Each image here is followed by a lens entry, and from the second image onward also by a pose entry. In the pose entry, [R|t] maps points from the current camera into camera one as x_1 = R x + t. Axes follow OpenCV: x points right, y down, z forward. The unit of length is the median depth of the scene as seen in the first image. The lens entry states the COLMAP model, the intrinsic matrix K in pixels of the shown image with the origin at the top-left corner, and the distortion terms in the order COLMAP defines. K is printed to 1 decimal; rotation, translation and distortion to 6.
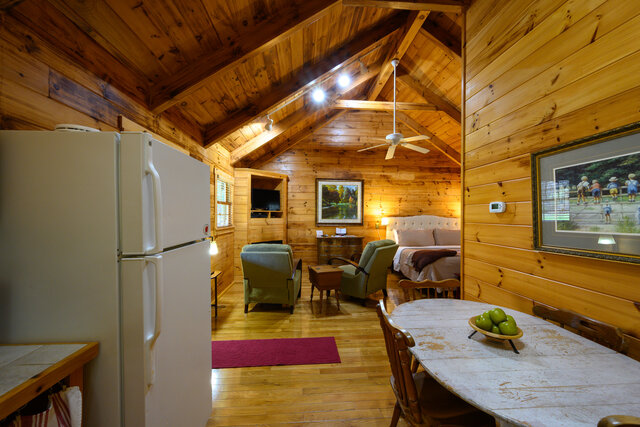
lens RADIAL K [[255.3, 0, 320.8], [0, 255.3, 215.4], [0, 0, 1]] dist [0.001803, 0.000131]
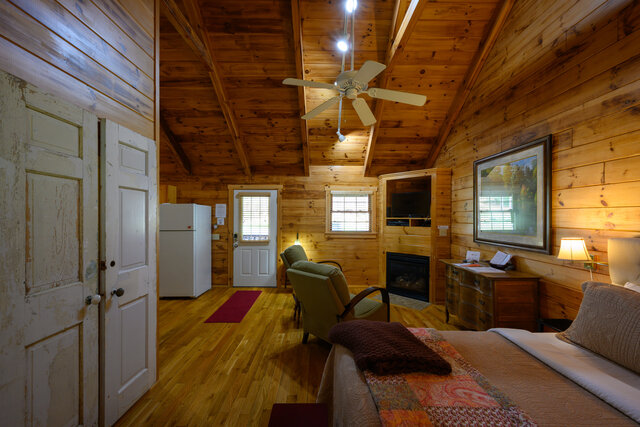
lens RADIAL K [[253.9, 0, 320.8], [0, 253.9, 218.8], [0, 0, 1]] dist [0.001283, 0.000108]
pose [[-0.064951, 0.002204, -0.997886, 0.633090], [-0.005254, 0.999983, 0.002550, -0.015157], [0.997875, 0.005409, -0.064938, 0.744972]]
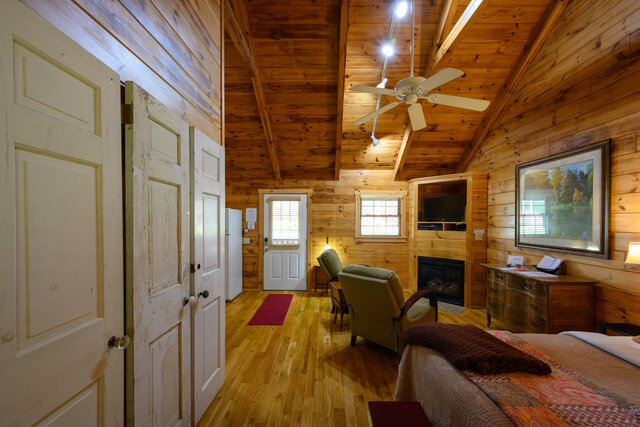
lens RADIAL K [[256.0, 0, 322.2], [0, 256.0, 224.6], [0, 0, 1]] dist [0.001061, 0.000303]
pose [[-0.081762, 0.009422, -0.996607, 0.649908], [-0.005569, 0.999935, 0.009910, -0.015504], [0.996636, 0.006361, -0.081705, 0.658240]]
